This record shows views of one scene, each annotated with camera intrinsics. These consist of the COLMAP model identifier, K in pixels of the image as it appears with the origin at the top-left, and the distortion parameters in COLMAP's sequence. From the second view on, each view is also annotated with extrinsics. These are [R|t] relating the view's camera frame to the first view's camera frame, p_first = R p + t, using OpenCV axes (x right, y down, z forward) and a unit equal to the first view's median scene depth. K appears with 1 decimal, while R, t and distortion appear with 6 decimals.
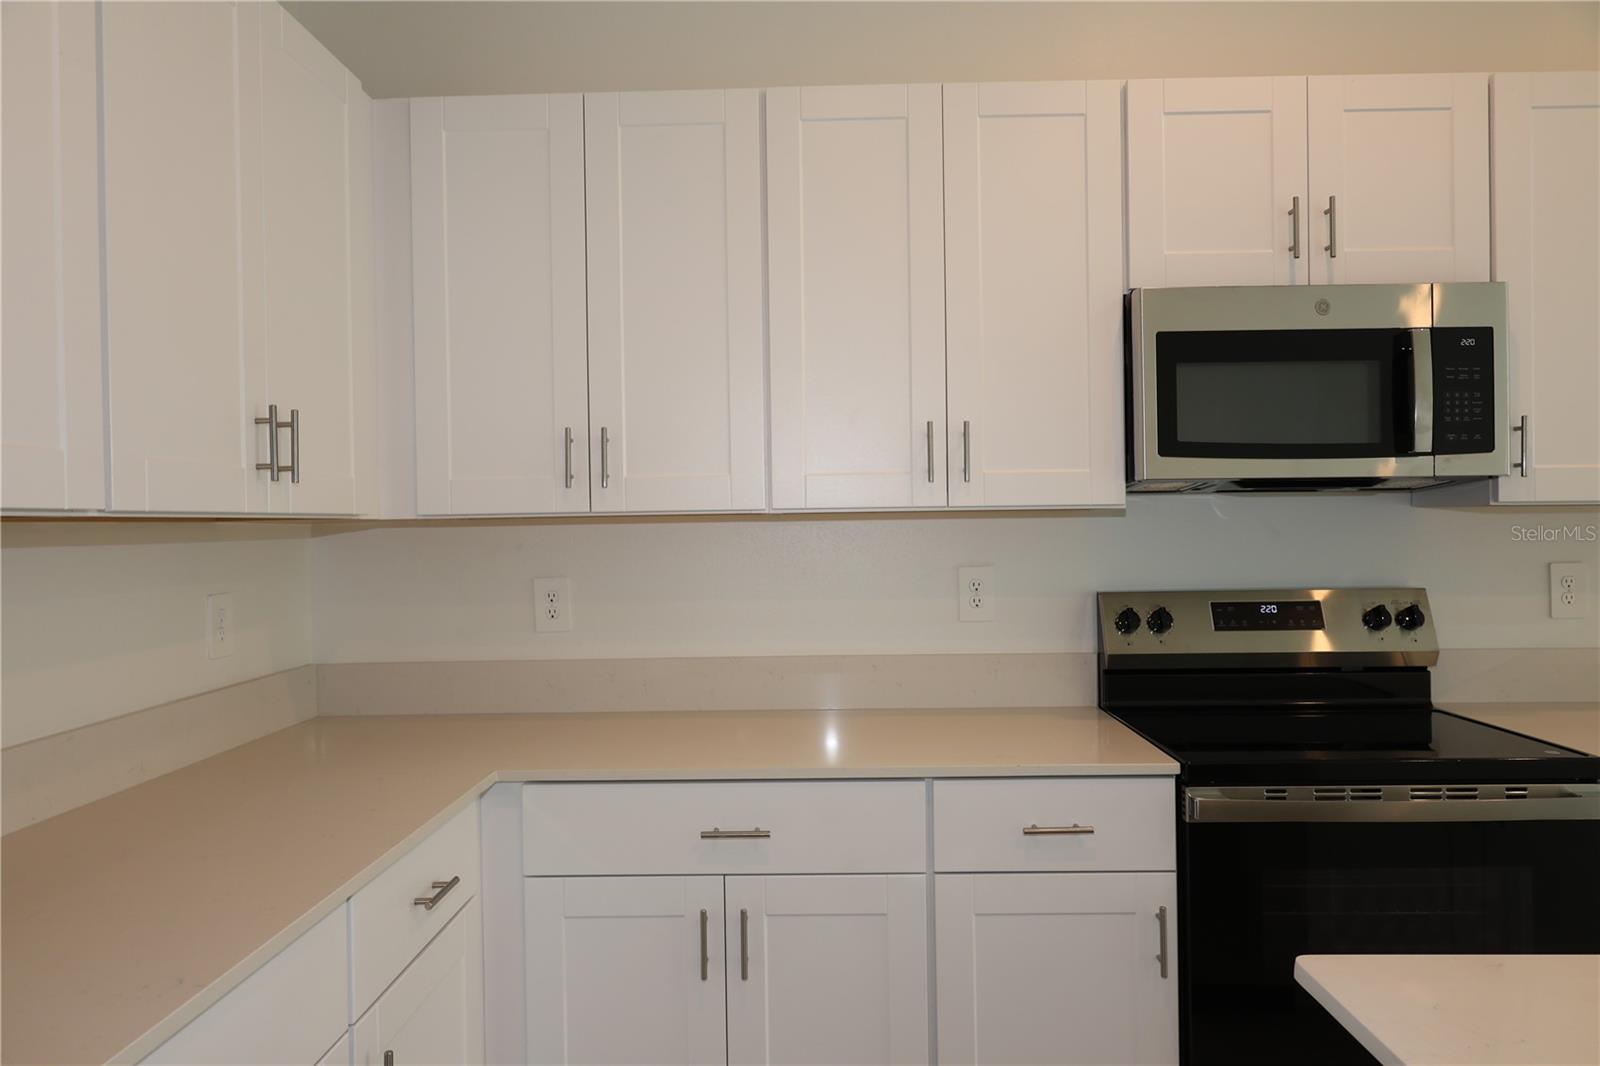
lens RADIAL K [[1620.6, 0, 799.7], [0, 1620.6, 464.3], [0, 0, 1]] dist [0.082982, -0.000287]
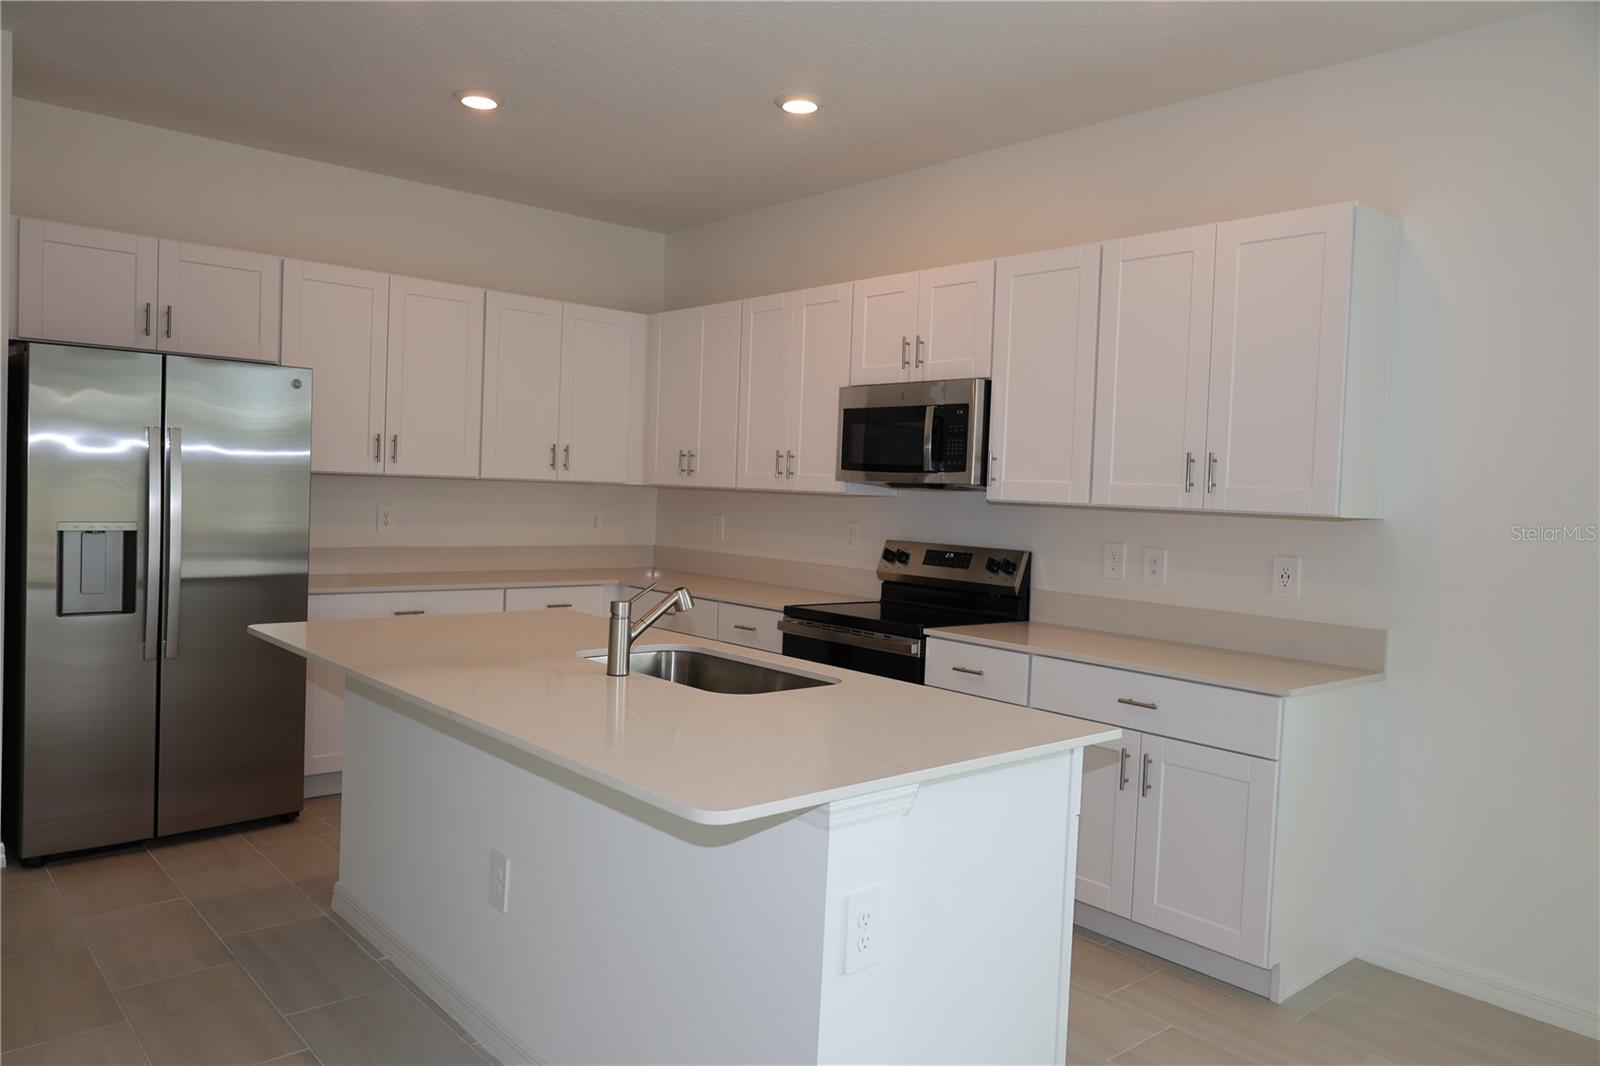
lens RADIAL K [[1099.2, 0, 802.0], [0, 1099.2, 536.2], [0, 0, 1]] dist [-0.009086, -0.000455]
pose [[0.673618, 0.074068, -0.735359, 1.083363], [-0.033383, 0.996999, 0.069841, -0.014249], [0.738325, -0.022498, 0.674070, 0.043111]]
